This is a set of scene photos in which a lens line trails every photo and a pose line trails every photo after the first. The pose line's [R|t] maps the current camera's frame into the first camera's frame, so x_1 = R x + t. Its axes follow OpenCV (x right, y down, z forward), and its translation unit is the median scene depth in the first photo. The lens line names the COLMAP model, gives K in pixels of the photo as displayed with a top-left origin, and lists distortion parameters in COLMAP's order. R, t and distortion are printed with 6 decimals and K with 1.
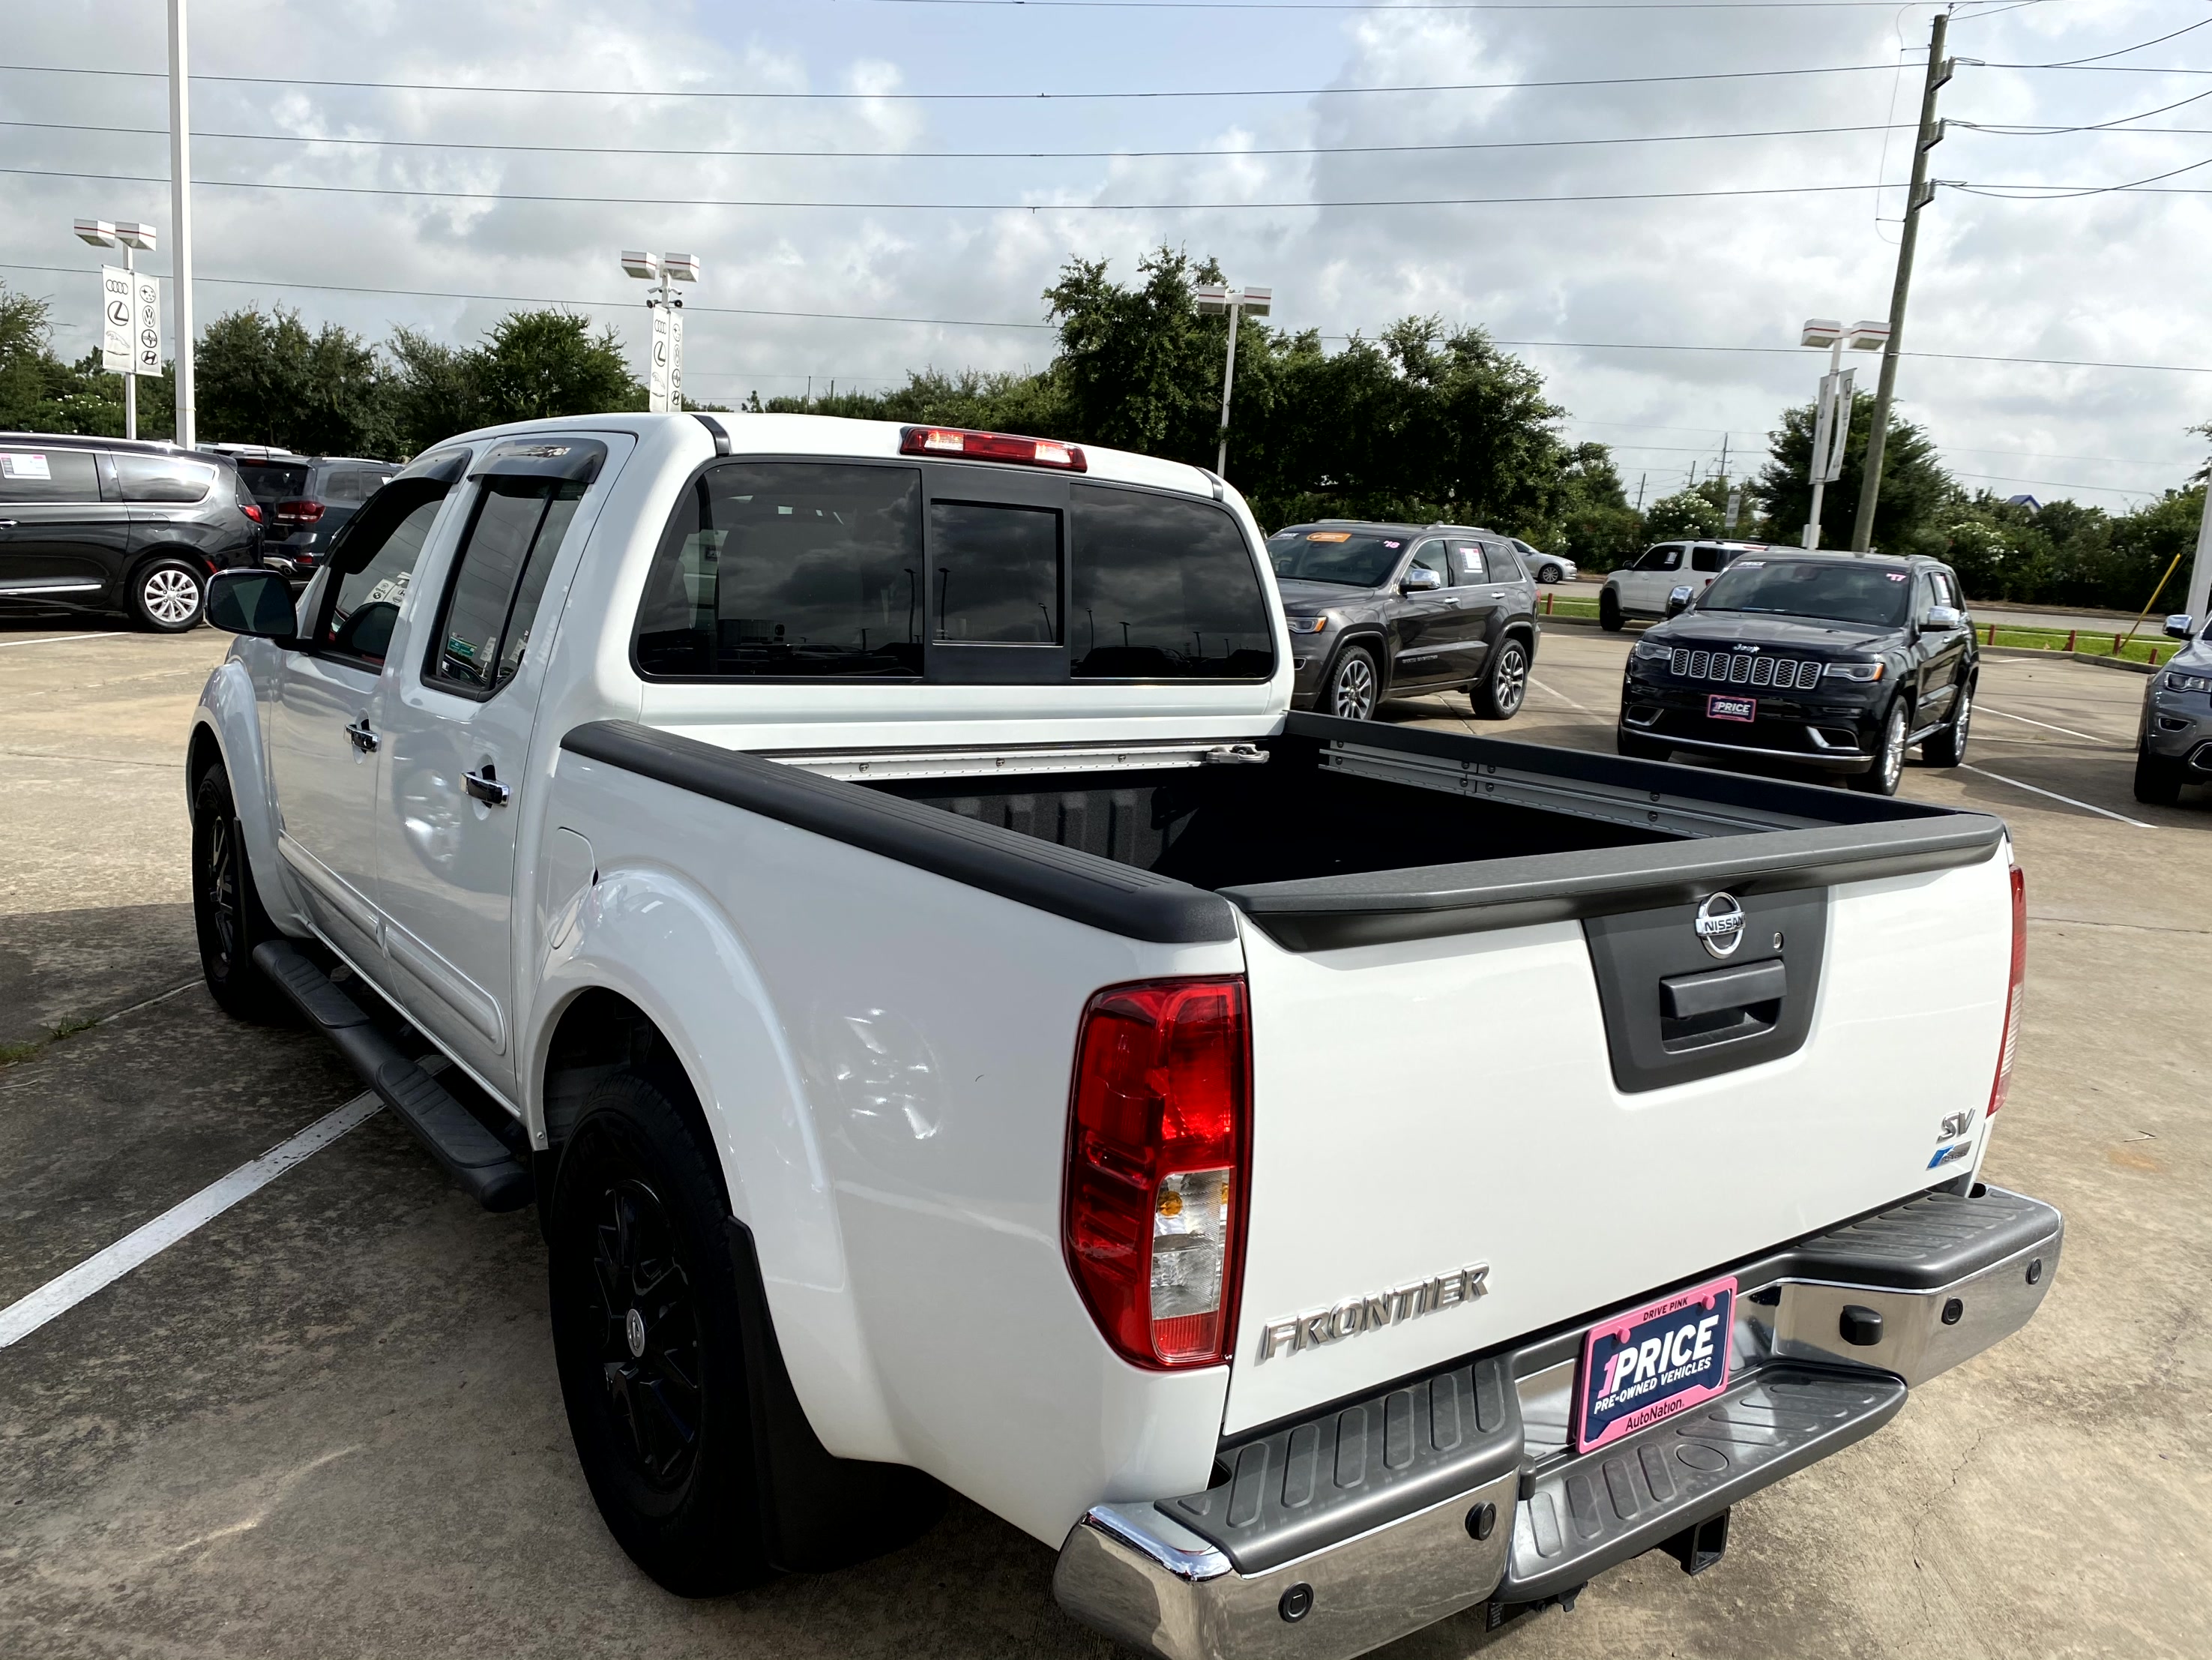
lens RADIAL K [[1690.7, 0, 1106.0], [0, 1690.7, 830.0], [0, 0, 1]] dist [-0.027435, 0.001967]
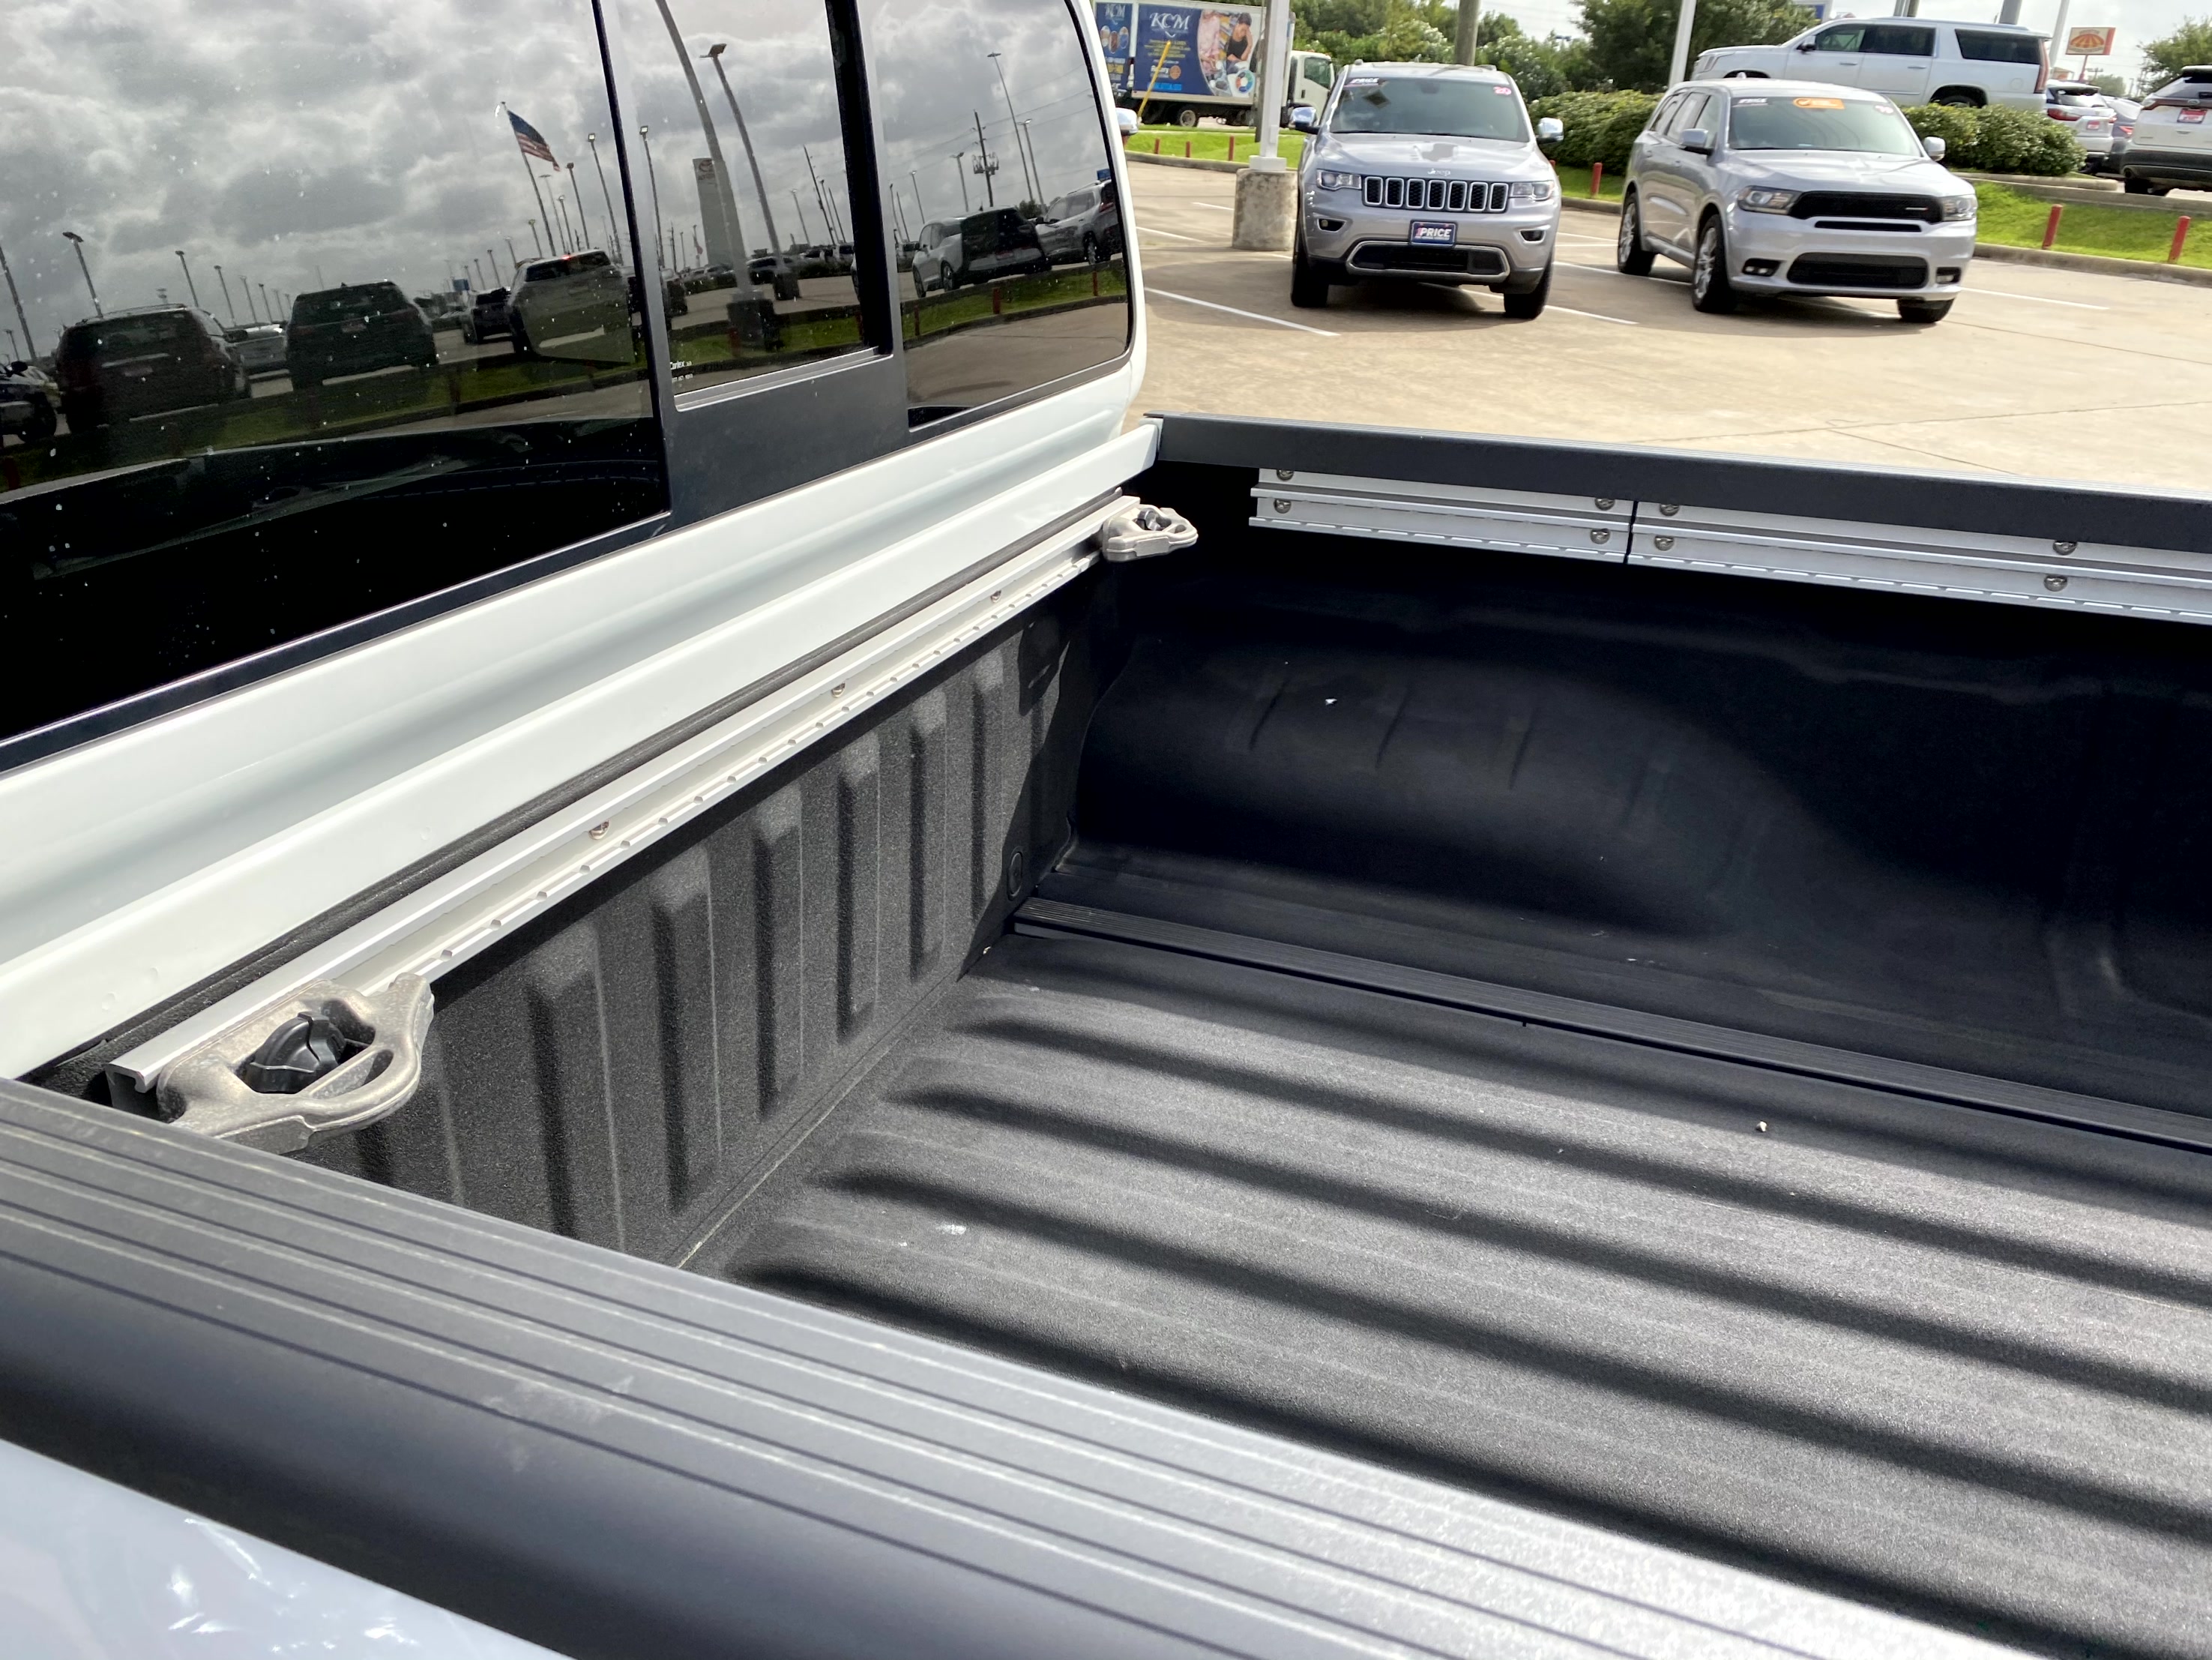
lens RADIAL K [[1690.7, 0, 1106.0], [0, 1690.7, 830.0], [0, 0, 1]] dist [-0.027435, 0.001967]
pose [[0.840702, -0.247472, 0.481641, -0.187983], [0.111122, 0.949375, 0.293837, -0.105800], [-0.529974, -0.193508, 0.825640, 0.570475]]
